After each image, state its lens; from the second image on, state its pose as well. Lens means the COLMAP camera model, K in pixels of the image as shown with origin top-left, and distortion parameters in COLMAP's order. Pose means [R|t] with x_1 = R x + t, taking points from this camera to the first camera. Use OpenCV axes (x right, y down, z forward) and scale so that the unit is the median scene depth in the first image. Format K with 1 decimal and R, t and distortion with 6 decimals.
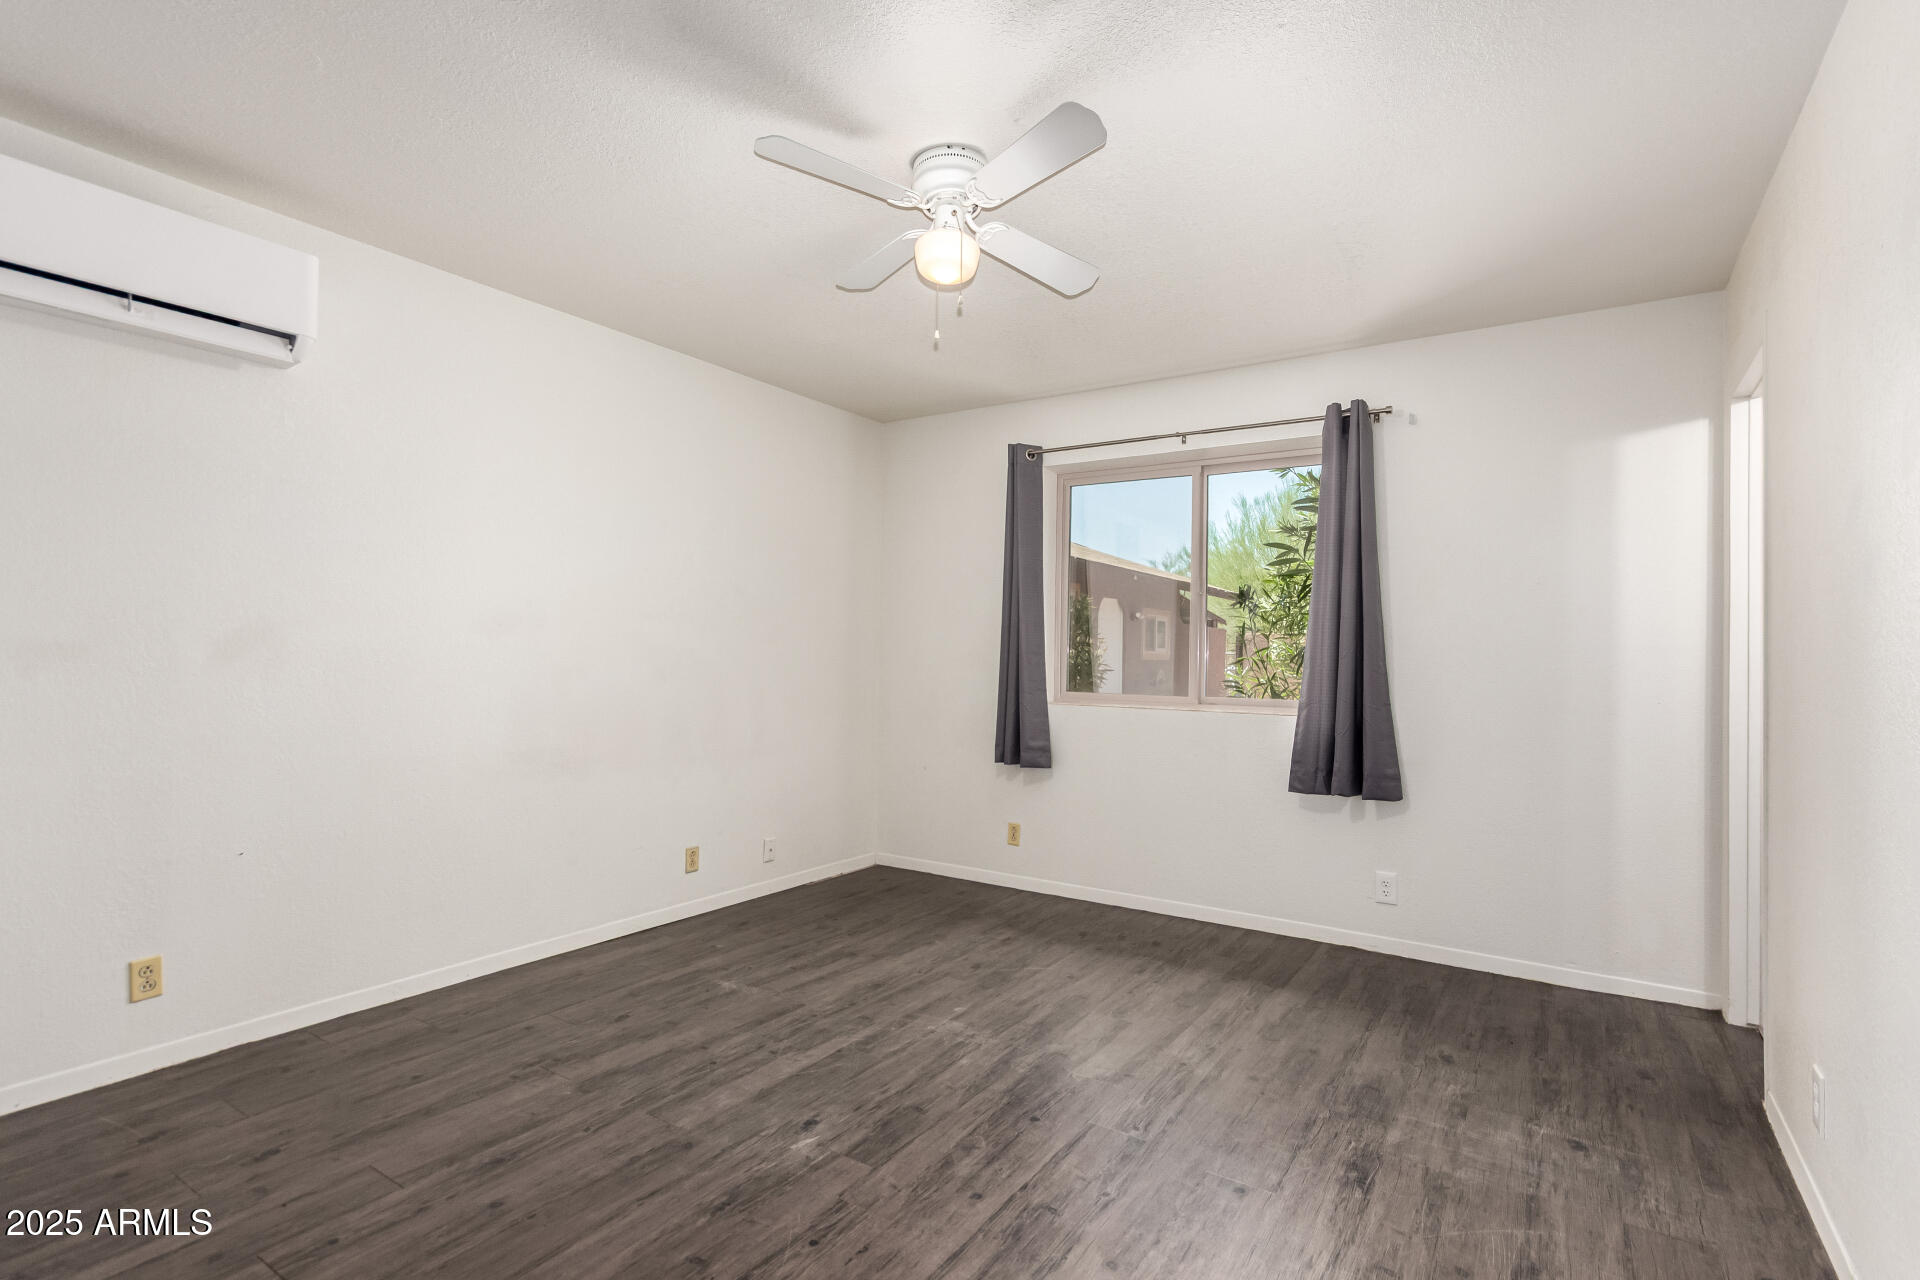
lens RADIAL K [[903.5, 0, 997.2], [0, 903.5, 649.4], [0, 0, 1]] dist [-0.001152, 0.000316]
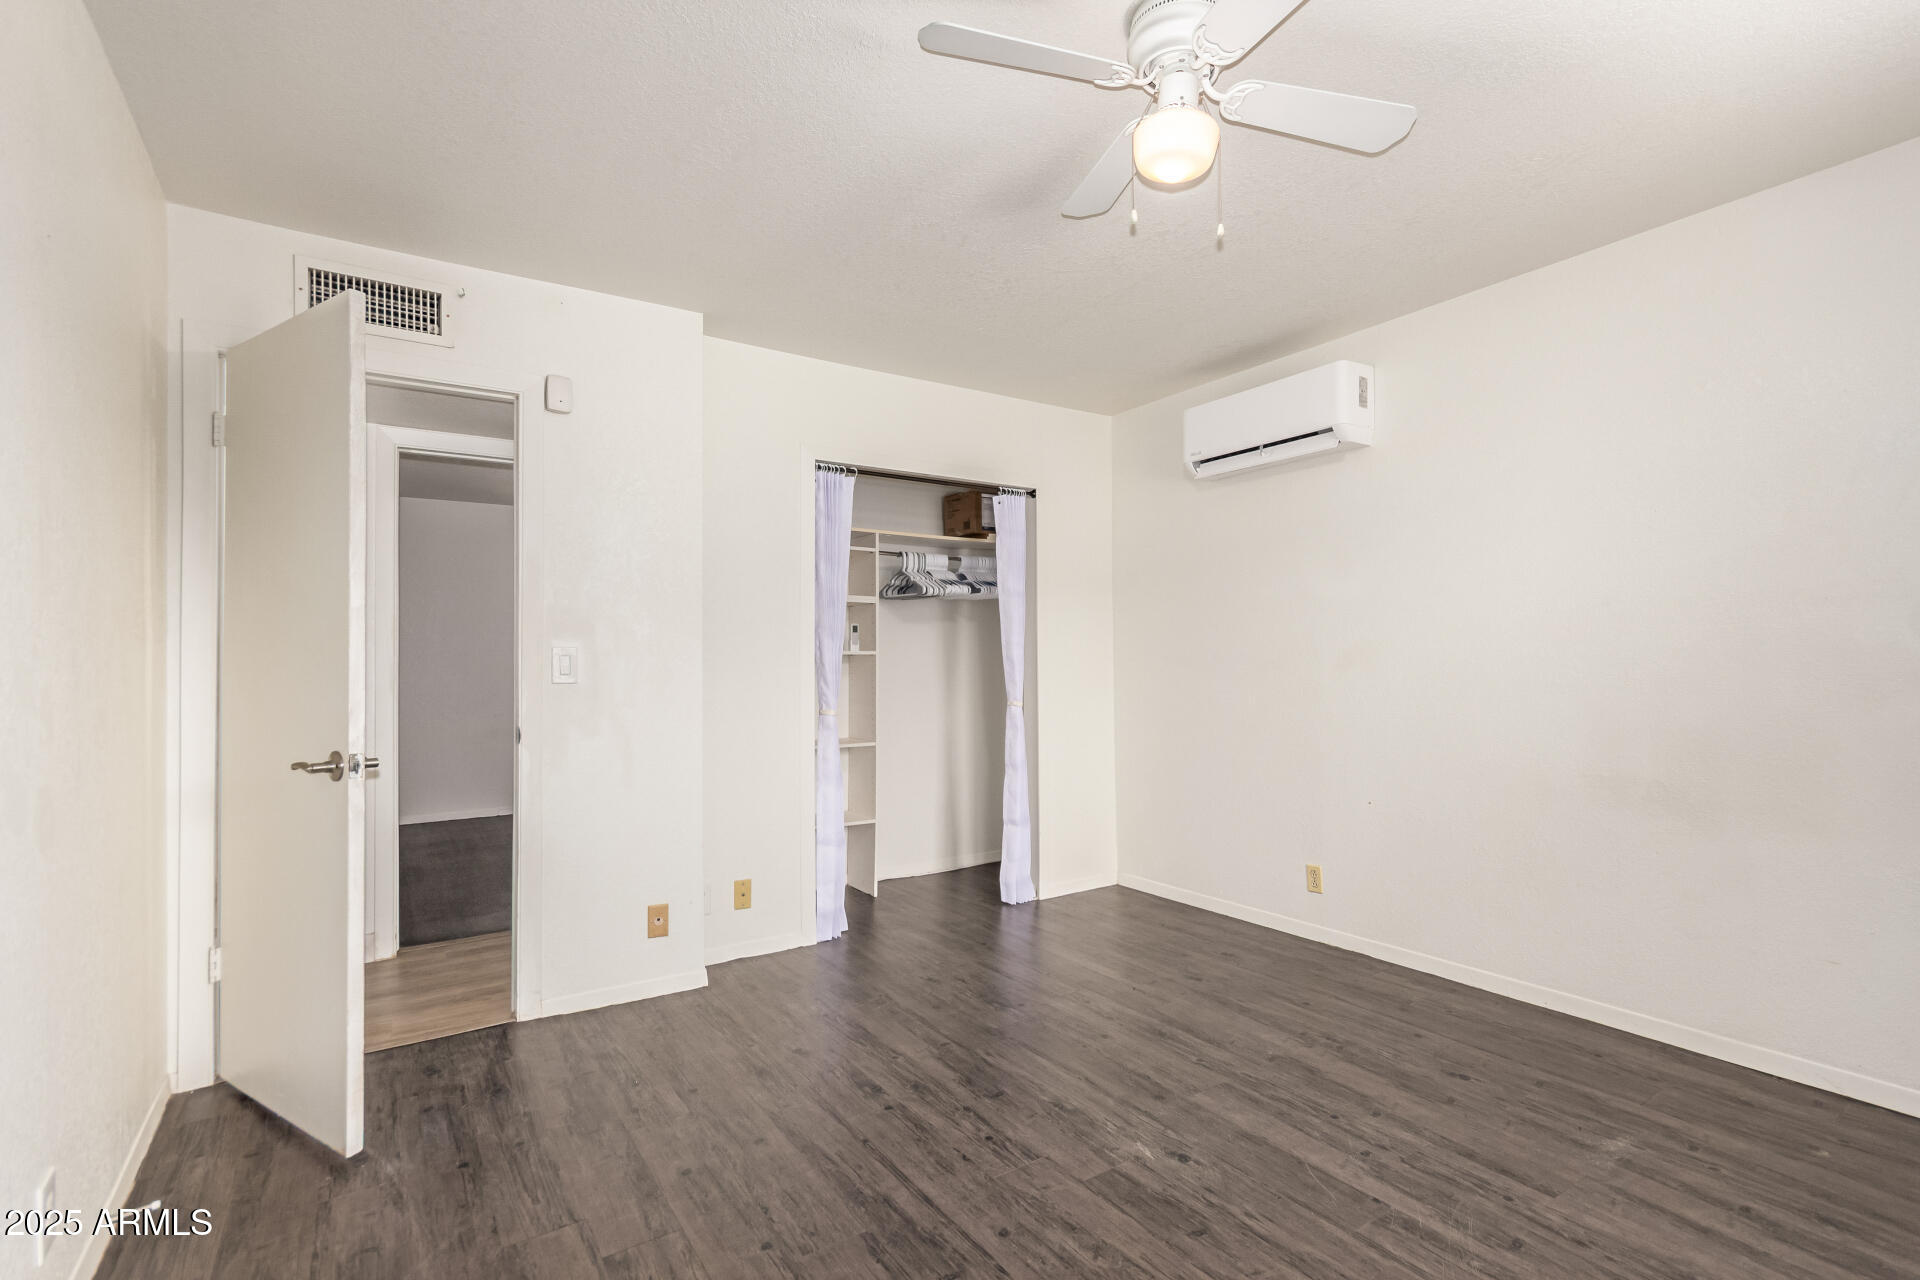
lens RADIAL K [[903.5, 0, 959.5], [0, 903.5, 658.0], [0, 0, 1]] dist [-0.001152, 0.000316]
pose [[-0.421344, -0.016007, -0.906759, 0.659451], [0.006829, 0.999760, -0.020822, 0.019642], [0.906875, -0.014965, -0.421134, 1.045927]]
